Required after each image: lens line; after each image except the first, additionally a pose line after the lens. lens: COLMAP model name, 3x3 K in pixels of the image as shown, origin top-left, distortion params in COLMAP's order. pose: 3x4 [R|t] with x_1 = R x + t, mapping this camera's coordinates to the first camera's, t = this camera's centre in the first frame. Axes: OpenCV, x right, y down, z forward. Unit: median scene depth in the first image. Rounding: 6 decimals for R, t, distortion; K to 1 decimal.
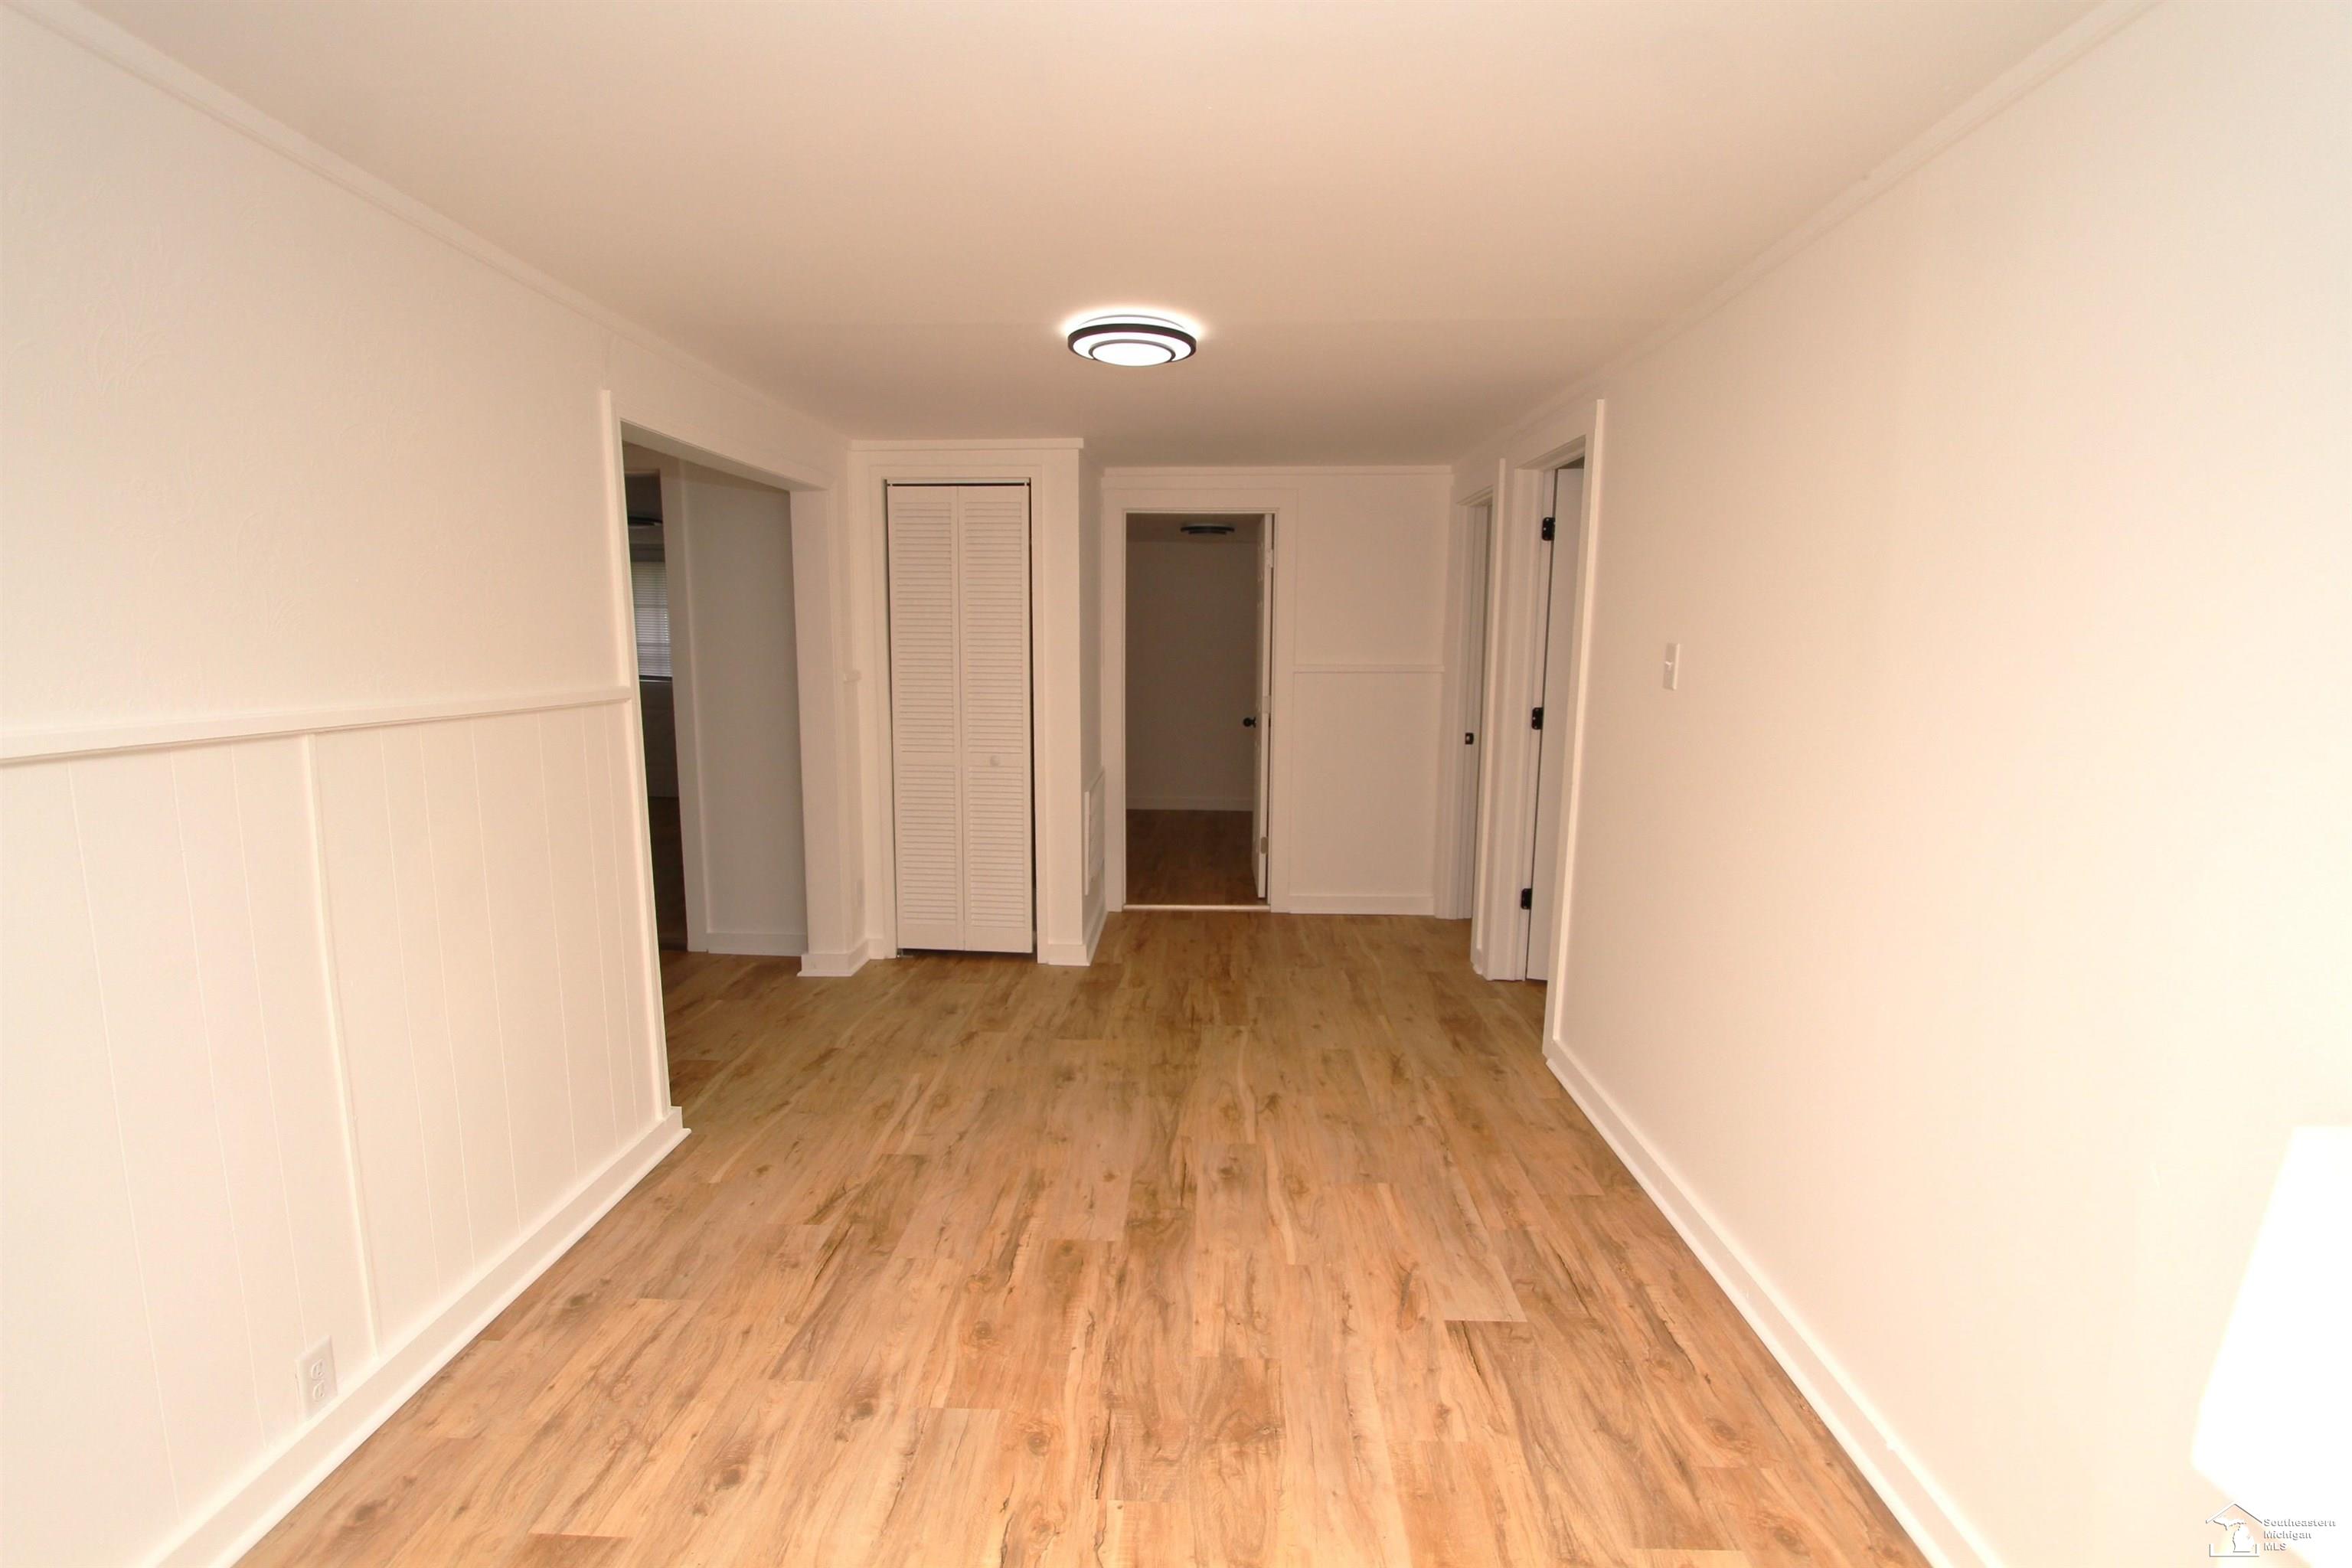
lens RADIAL K [[1085.6, 0, 1163.1], [0, 1085.6, 788.4], [0, 0, 1]] dist [-0.001986, -0.000914]
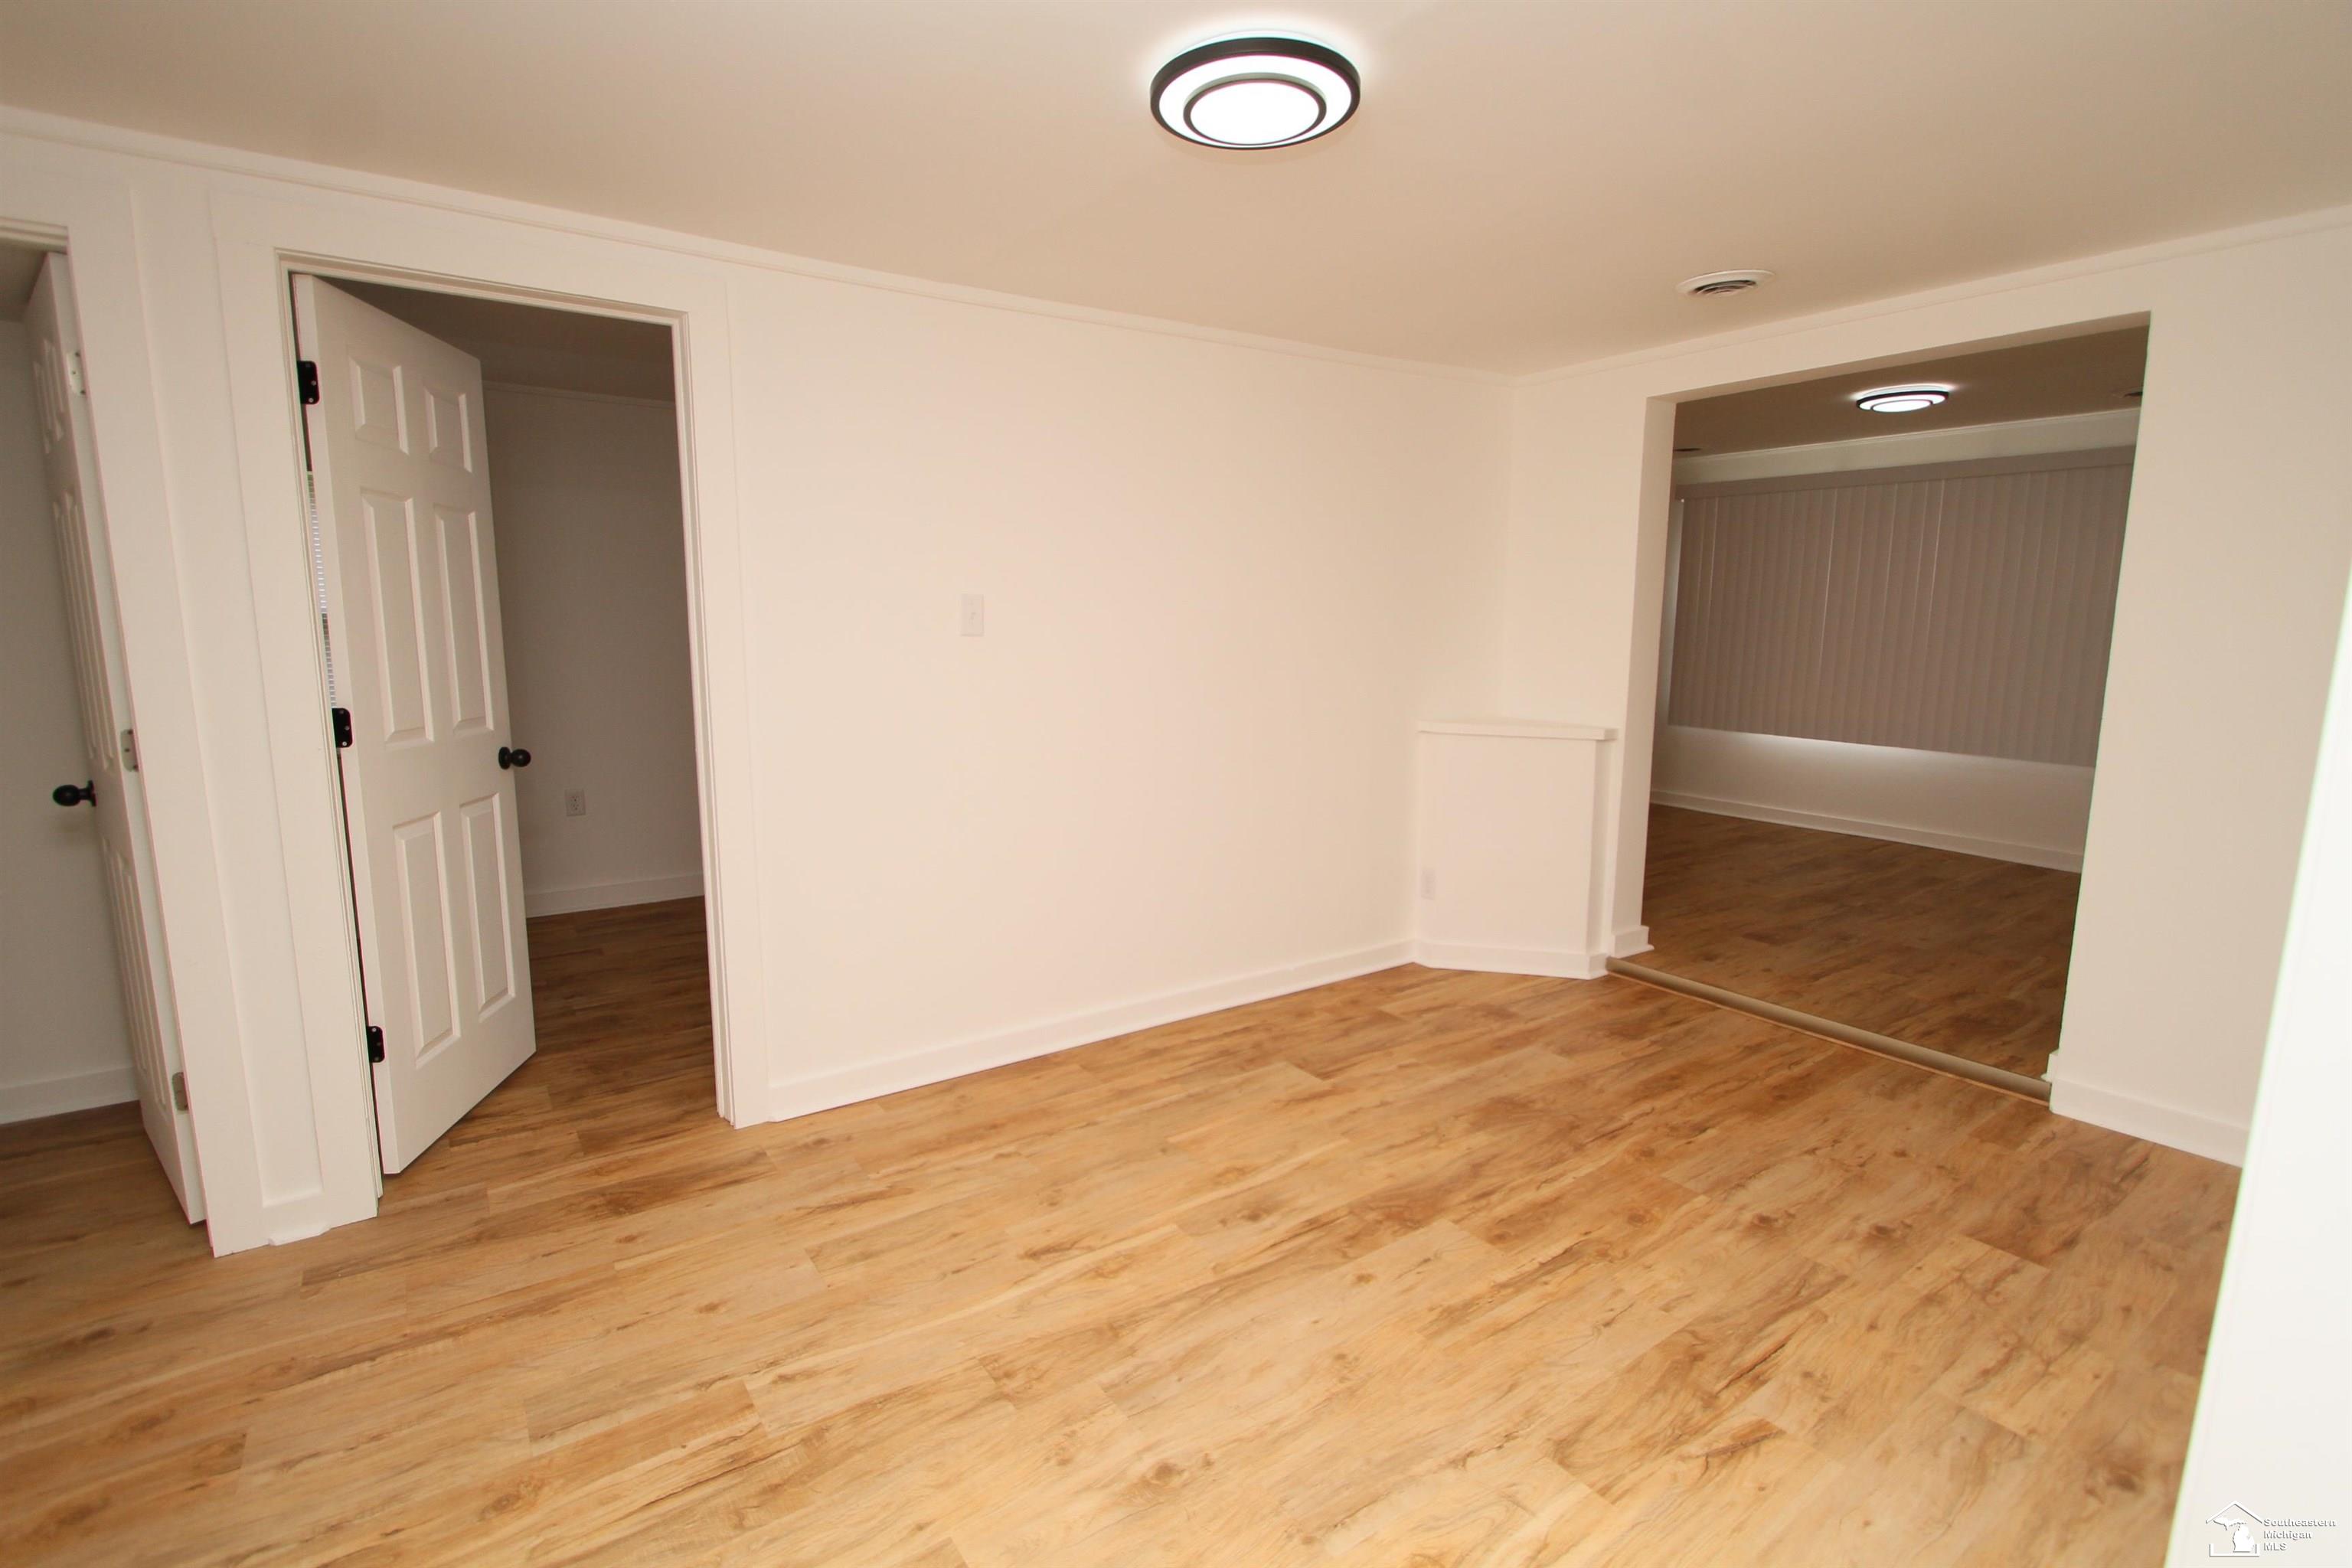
lens RADIAL K [[1085.6, 0, 1163.1], [0, 1085.6, 788.4], [0, 0, 1]] dist [-0.001986, -0.000914]
pose [[-0.604942, -0.132658, 0.785142, -0.560979], [0.100524, 0.965412, 0.240570, -0.200280], [-0.789899, 0.224456, -0.570683, 1.564819]]
